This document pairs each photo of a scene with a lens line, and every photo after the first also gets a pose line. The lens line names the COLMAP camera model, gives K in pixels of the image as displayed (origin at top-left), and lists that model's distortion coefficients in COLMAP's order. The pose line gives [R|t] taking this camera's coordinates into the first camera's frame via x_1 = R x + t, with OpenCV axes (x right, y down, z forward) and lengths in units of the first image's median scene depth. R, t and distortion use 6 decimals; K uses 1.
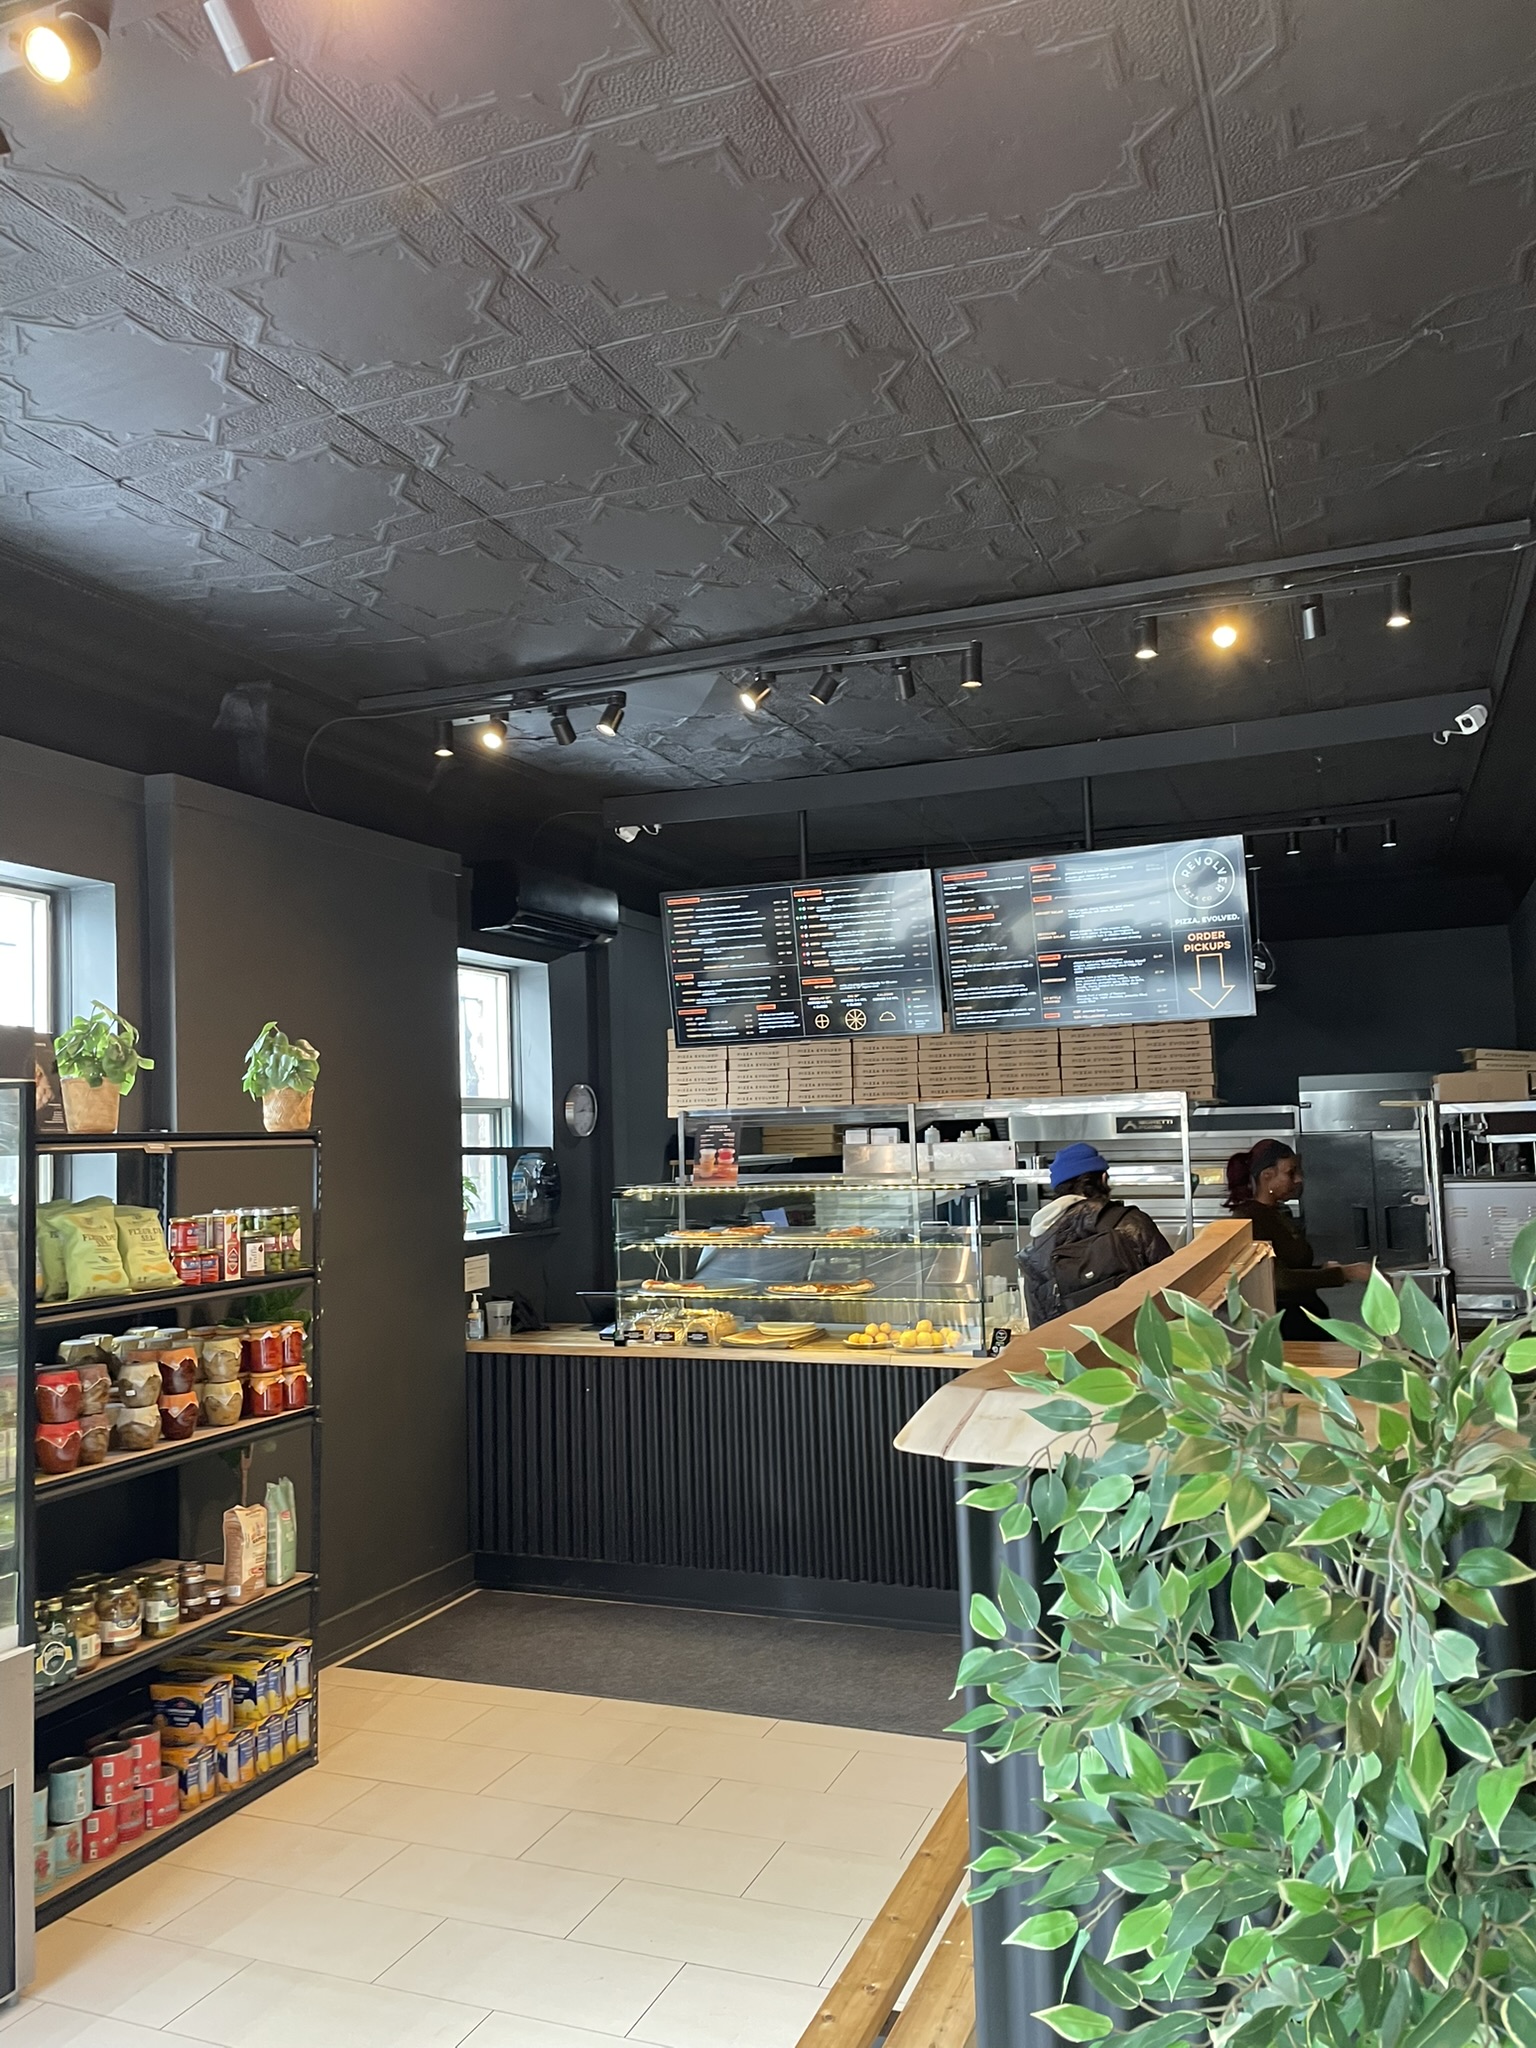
lens RADIAL K [[1502.7, 0, 820.9], [0, 1502.7, 1019.9], [0, 0, 1]] dist [0.008676, -0.004662]
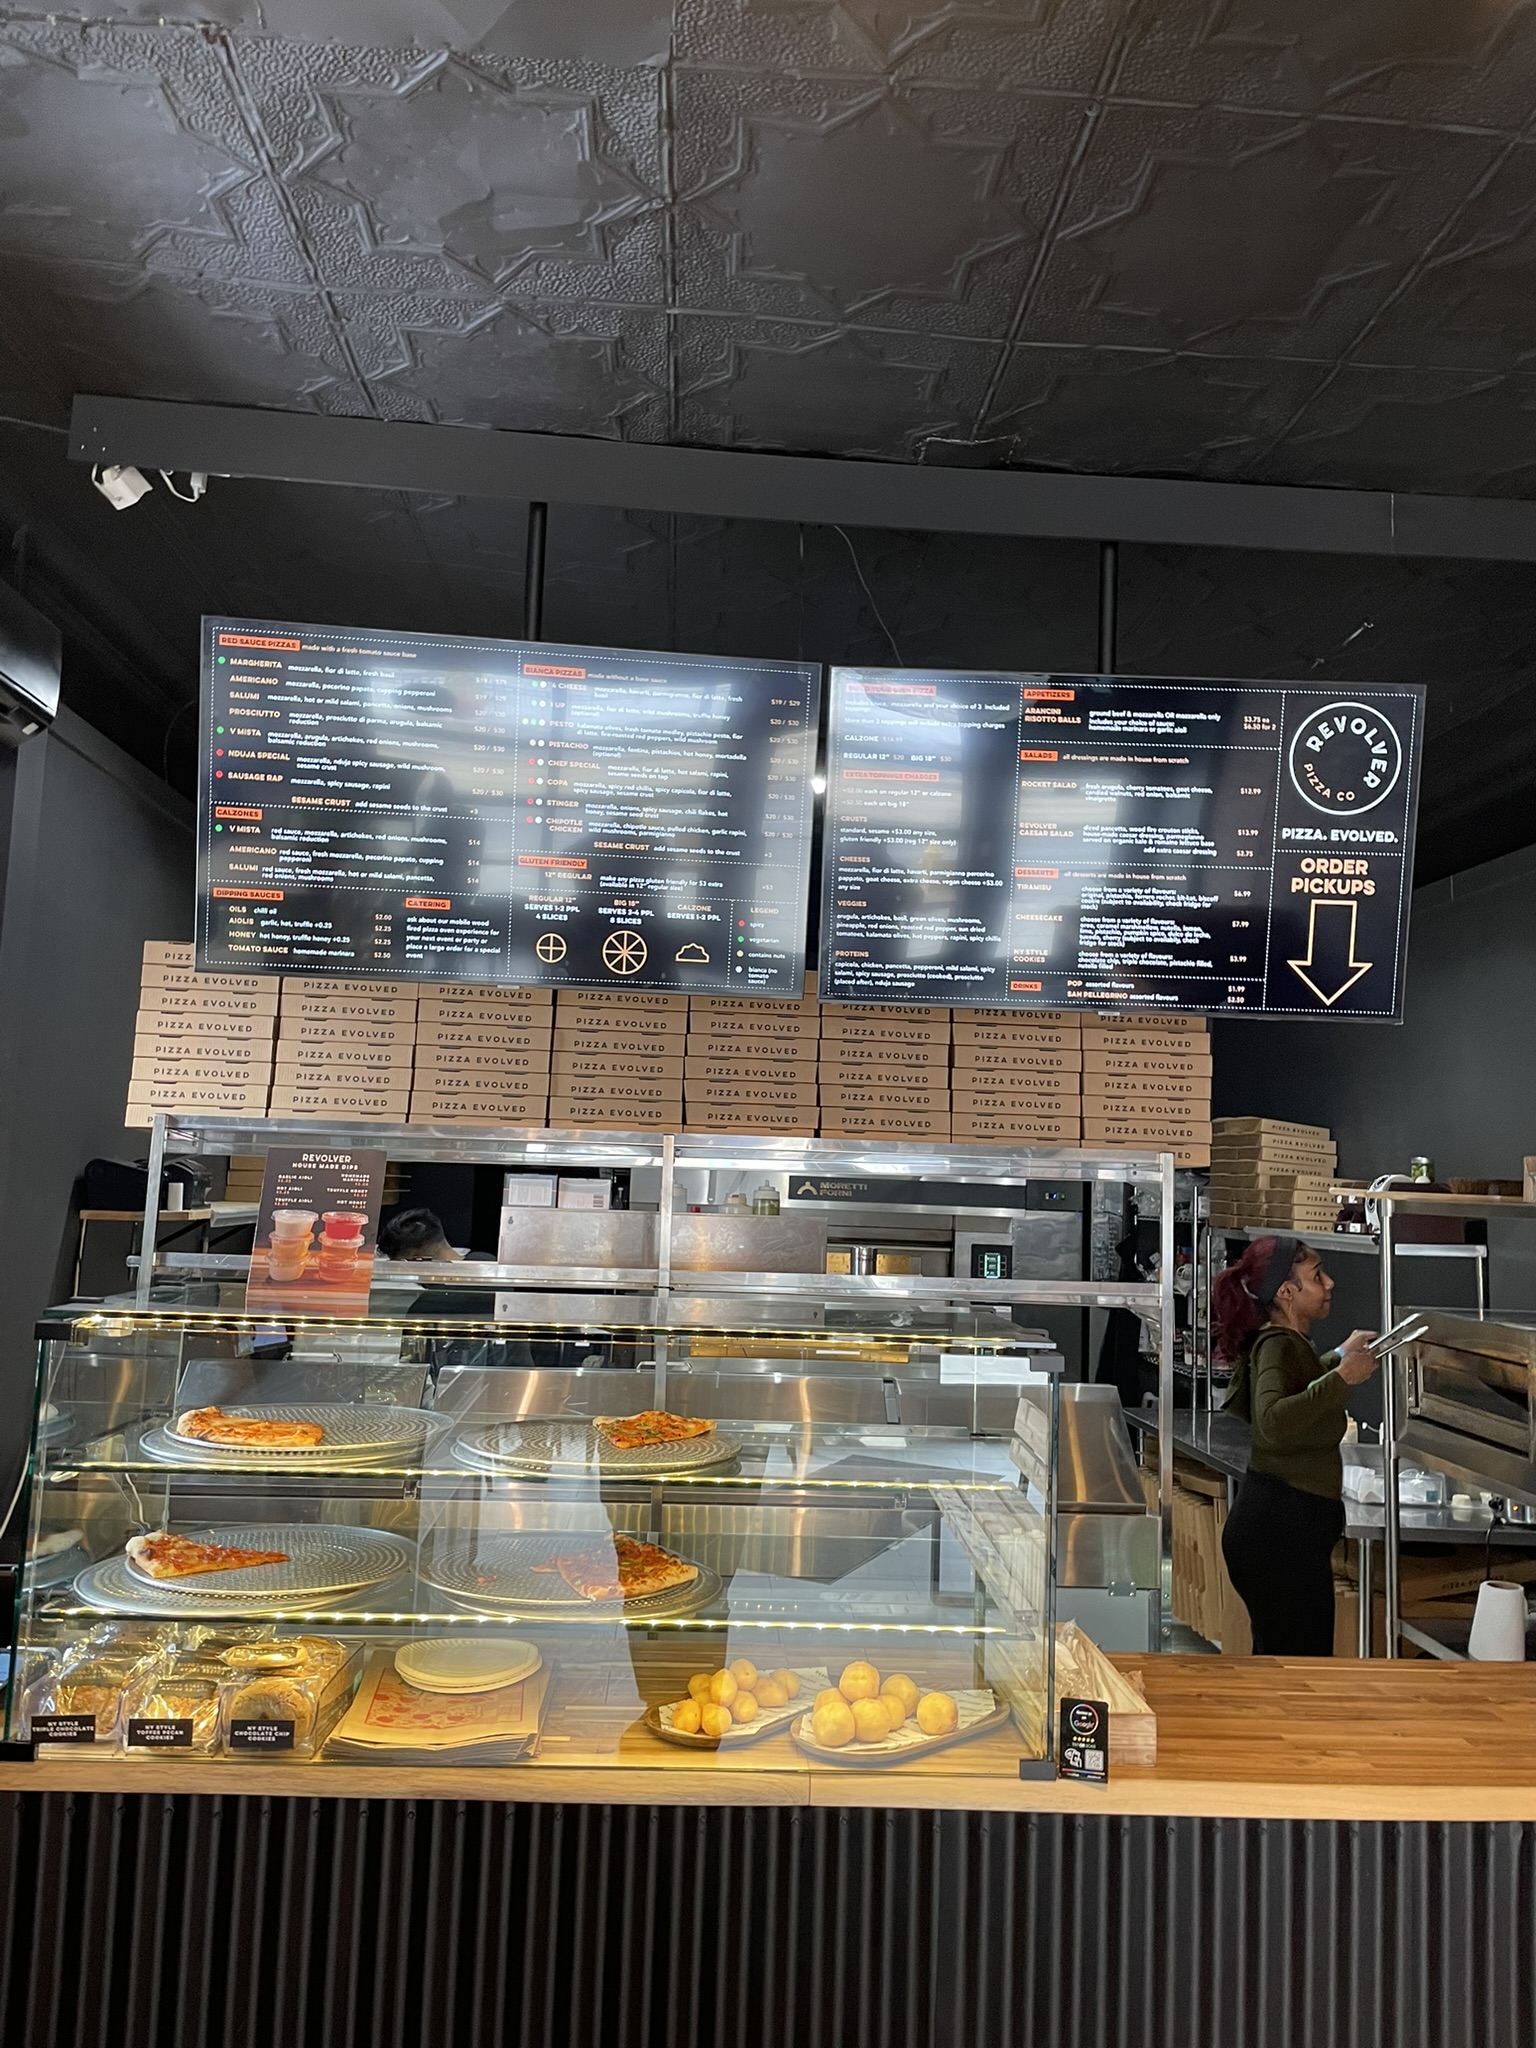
lens RADIAL K [[1502.7, 0, 820.9], [0, 1502.7, 1019.9], [0, 0, 1]] dist [0.008676, -0.004662]
pose [[0.910589, 0.106884, 0.399253, -0.113697], [-0.095313, 0.994251, -0.048786, 0.040503], [-0.402173, 0.006370, 0.915542, 0.564646]]
